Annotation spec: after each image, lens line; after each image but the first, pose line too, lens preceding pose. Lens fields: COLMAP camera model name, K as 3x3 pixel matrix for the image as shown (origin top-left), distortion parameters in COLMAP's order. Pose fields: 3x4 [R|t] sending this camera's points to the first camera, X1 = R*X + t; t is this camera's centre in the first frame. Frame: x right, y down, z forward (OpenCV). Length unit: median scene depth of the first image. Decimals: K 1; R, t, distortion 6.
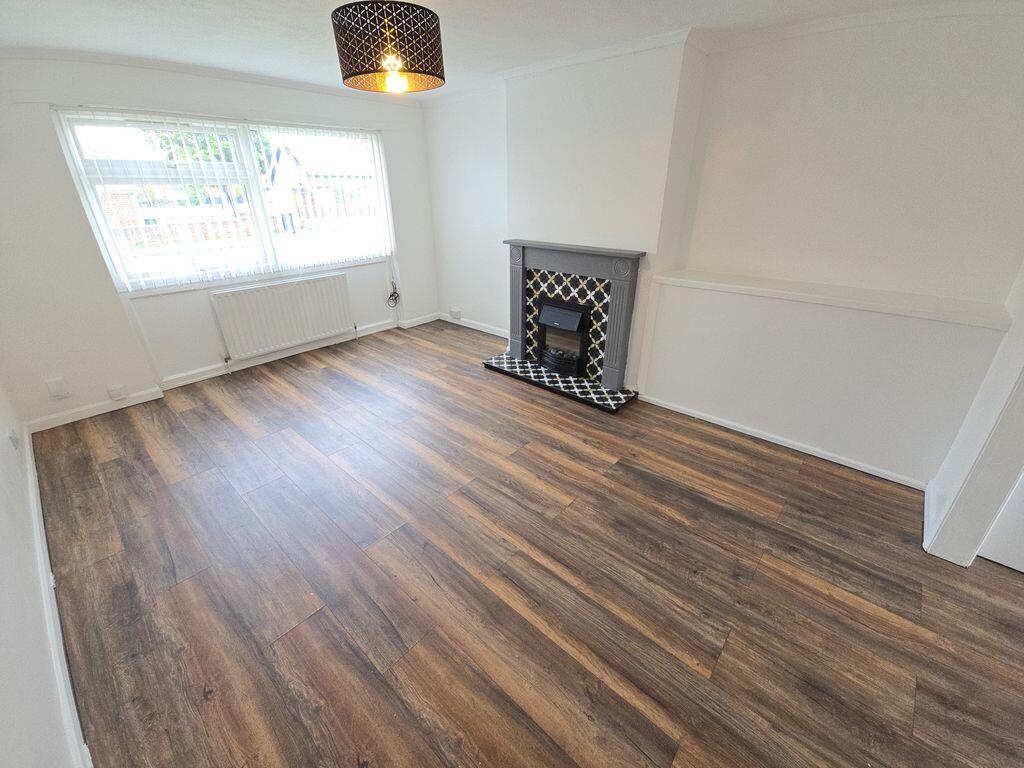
lens RADIAL K [[409.5, 0, 503.7], [0, 409.5, 378.7], [0, 0, 1]] dist [-0.000222, -0.000820]
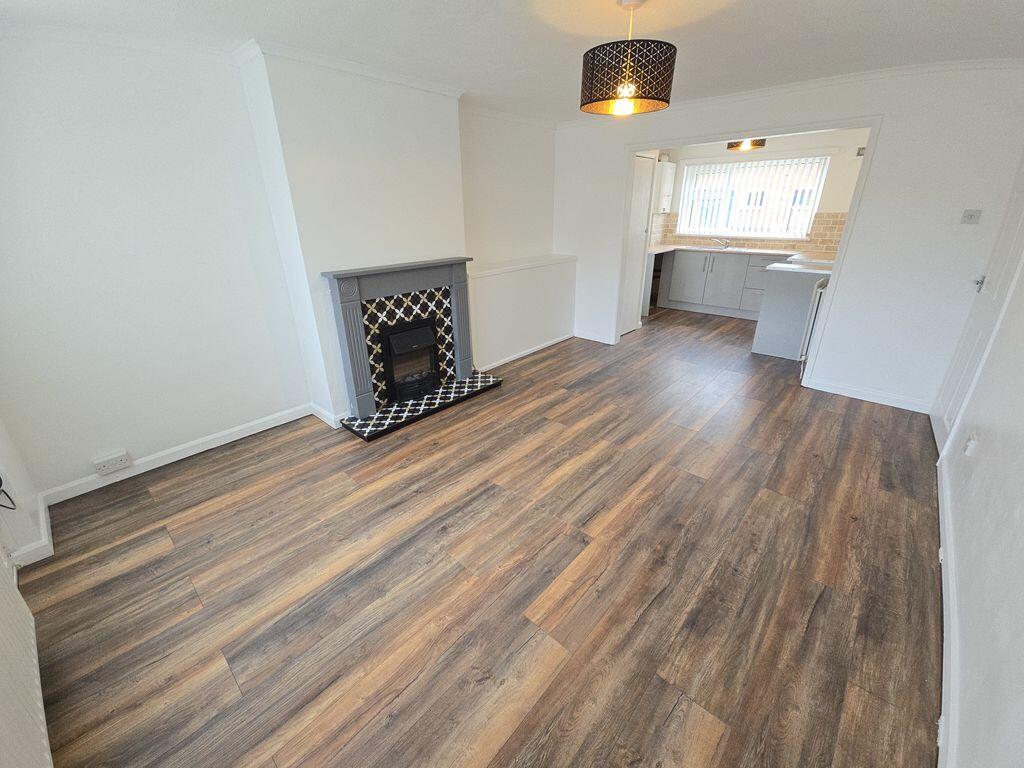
lens RADIAL K [[409.5, 0, 510.4], [0, 409.5, 384.5], [0, 0, 1]] dist [-0.000222, -0.000820]
pose [[0.016143, -0.390569, 0.920432, -0.822595], [0.439676, 0.829547, 0.344292, -0.308335], [-0.898011, 0.399135, 0.185115, 0.703033]]
